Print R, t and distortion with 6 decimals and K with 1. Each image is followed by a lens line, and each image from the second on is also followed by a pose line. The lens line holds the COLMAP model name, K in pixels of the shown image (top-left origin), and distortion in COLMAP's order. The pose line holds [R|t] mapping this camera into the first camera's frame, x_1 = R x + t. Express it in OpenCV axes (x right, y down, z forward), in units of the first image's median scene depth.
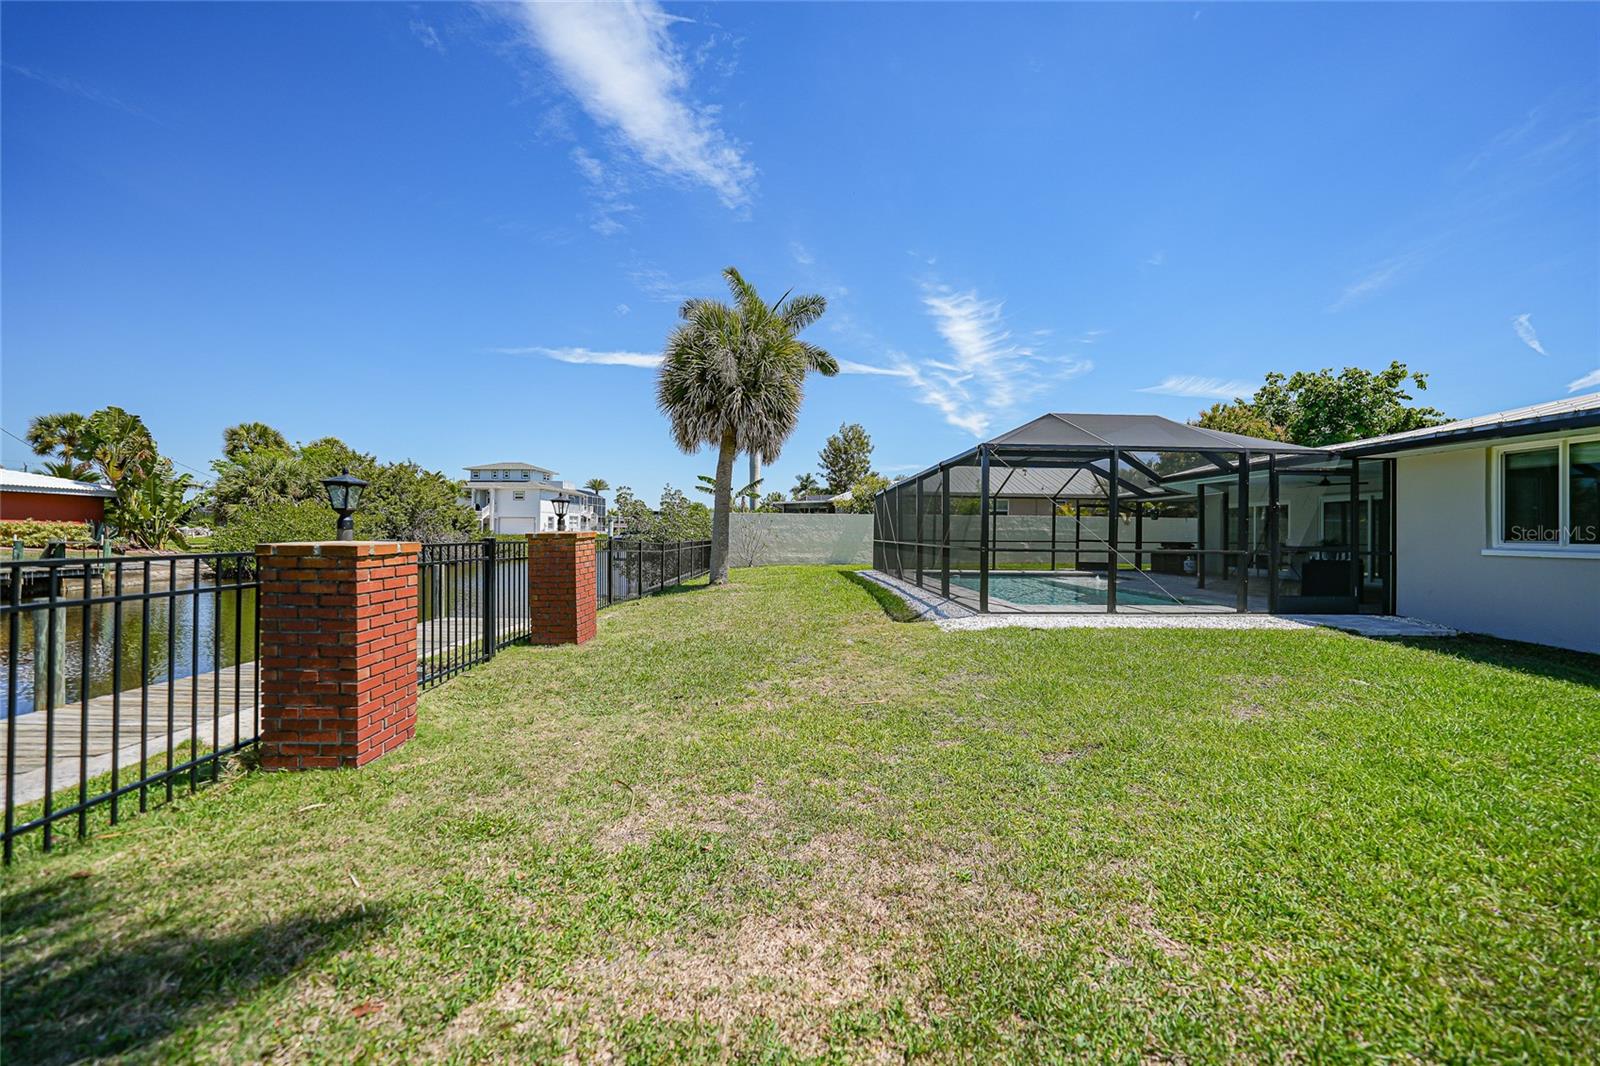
lens RADIAL K [[576.4, 0, 804.1], [0, 576.4, 510.1], [0, 0, 1]] dist [-0.023200, 0.005760]
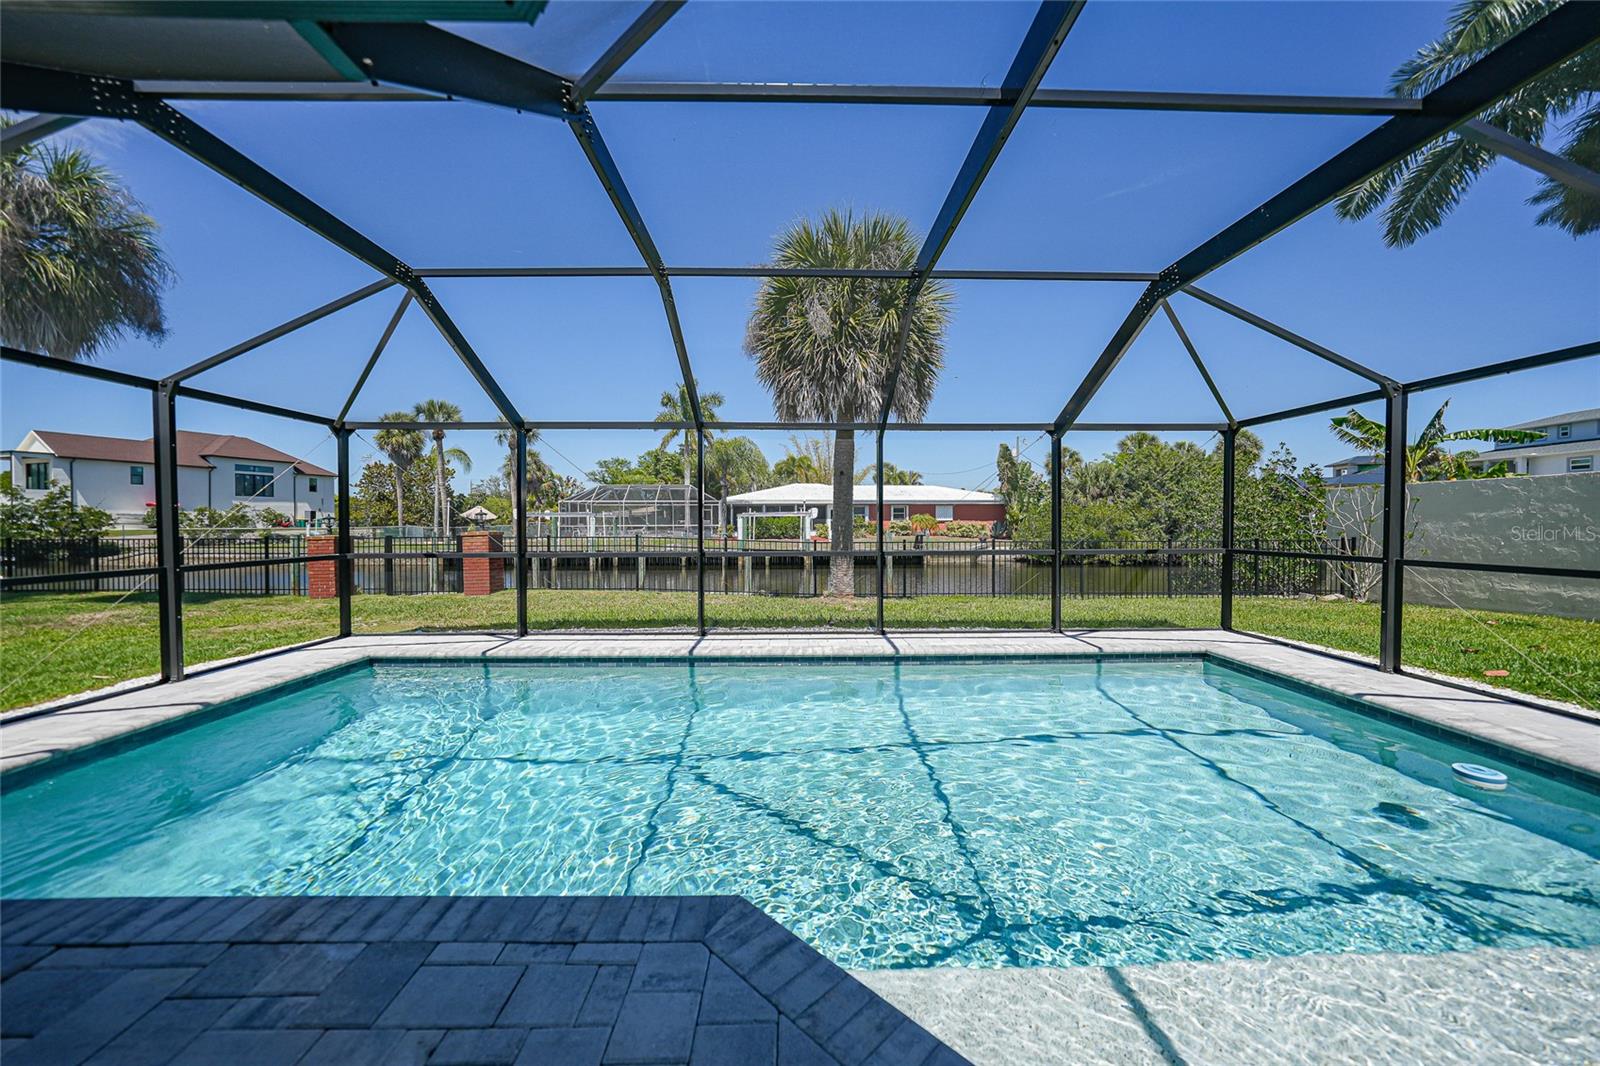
lens RADIAL K [[576.4, 0, 802.0], [0, 576.4, 524.9], [0, 0, 1]] dist [-0.023200, 0.005760]
pose [[-0.008137, -0.004906, -0.999955, 0.277530], [0.044876, 0.998979, -0.005266, 0.014521], [0.998959, -0.044916, -0.007908, 0.423126]]
